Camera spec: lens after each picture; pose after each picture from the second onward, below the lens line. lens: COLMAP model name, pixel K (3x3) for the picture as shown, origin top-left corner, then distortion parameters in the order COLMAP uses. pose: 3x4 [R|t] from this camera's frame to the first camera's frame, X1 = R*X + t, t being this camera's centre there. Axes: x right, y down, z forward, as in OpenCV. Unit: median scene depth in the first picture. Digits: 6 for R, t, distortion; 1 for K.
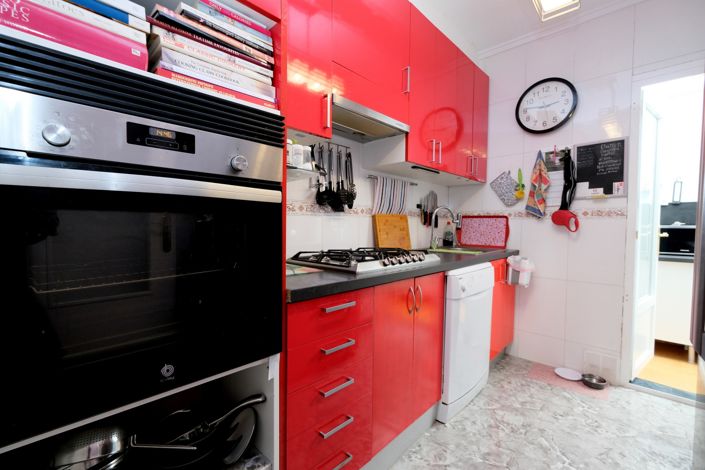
lens RADIAL K [[305.9, 0, 351.6], [0, 305.9, 235.3], [0, 0, 1]] dist [-0.002602, -0.000070]
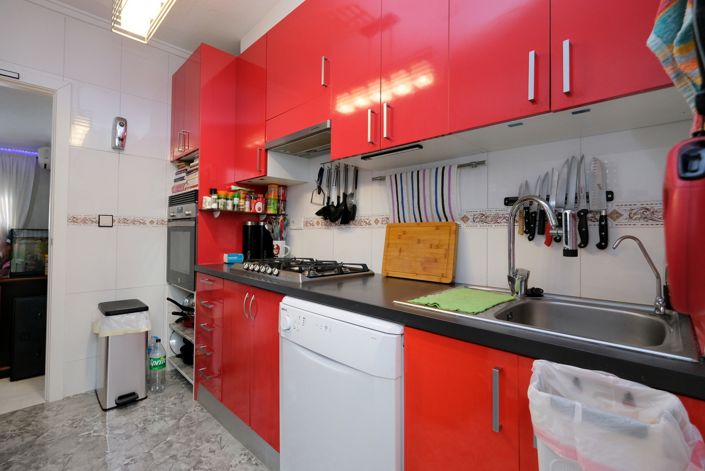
lens RADIAL K [[329.7, 0, 350.6], [0, 329.7, 231.9], [0, 0, 1]] dist [-0.004784, -0.000776]
pose [[-0.035796, -0.018984, -0.999179, 1.464269], [-0.050175, 0.998593, -0.017176, -0.048932], [0.998099, 0.049519, -0.036698, 1.502580]]
